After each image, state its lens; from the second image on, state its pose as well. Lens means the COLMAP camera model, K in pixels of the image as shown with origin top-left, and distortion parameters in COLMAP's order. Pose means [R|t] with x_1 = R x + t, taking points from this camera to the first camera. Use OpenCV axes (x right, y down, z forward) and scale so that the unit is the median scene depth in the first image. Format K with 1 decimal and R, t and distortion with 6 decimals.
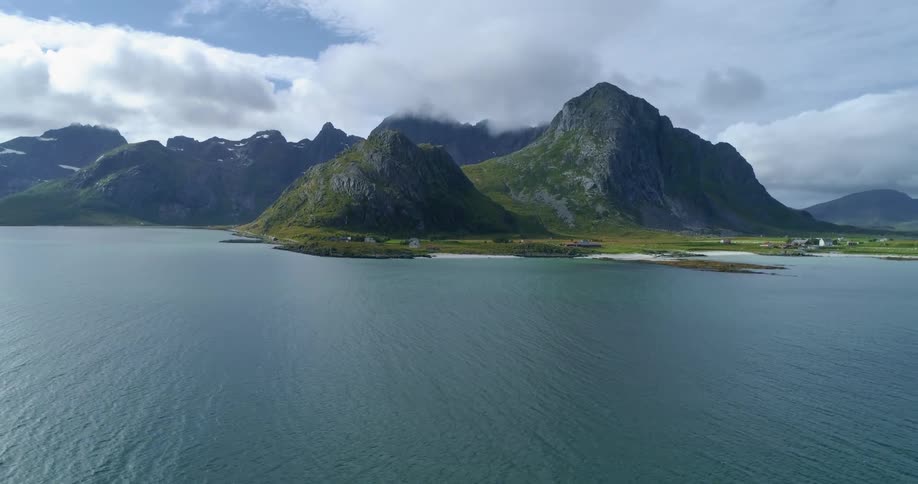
lens RADIAL K [[638.6, 0, 455.9], [0, 638.6, 239.3], [0, 0, 1]] dist [-0.003828, 0.001677]
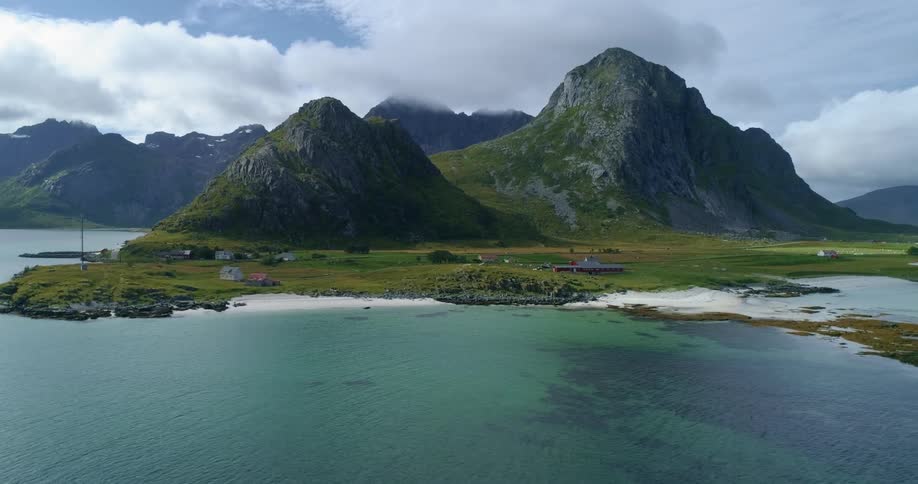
lens RADIAL K [[638.6, 0, 455.9], [0, 638.6, 239.3], [0, 0, 1]] dist [-0.003828, 0.001677]
pose [[0.999915, -0.004227, -0.012357, 0.046924], [0.004228, 0.999991, -0.000006, -0.006871], [0.012357, -0.000046, 0.999924, 0.228783]]
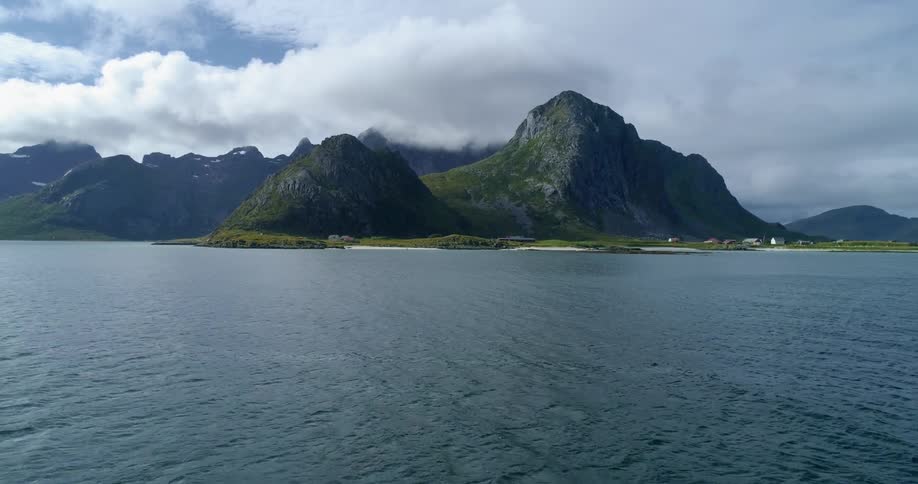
lens RADIAL K [[638.6, 0, 455.9], [0, 638.6, 239.3], [0, 0, 1]] dist [-0.003828, 0.001677]
pose [[0.999803, -0.003960, 0.019455, 0.042193], [0.004561, 0.999511, -0.030935, 0.017468], [-0.019323, 0.031017, 0.999332, 0.022067]]
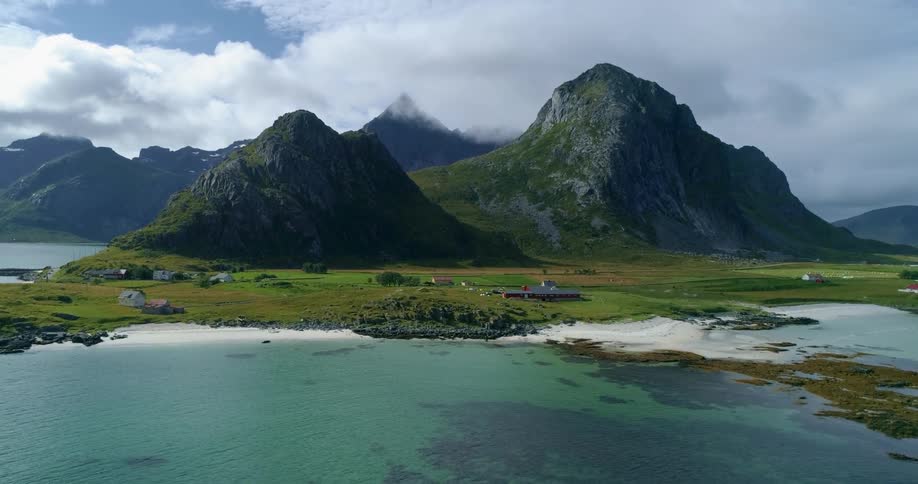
lens RADIAL K [[638.6, 0, 455.9], [0, 638.6, 239.3], [0, 0, 1]] dist [-0.003828, 0.001677]
pose [[0.999936, 0.002639, -0.010993, 0.066703], [-0.002926, 0.999655, -0.026100, -0.008653], [0.010921, 0.026130, 0.999599, 0.251393]]
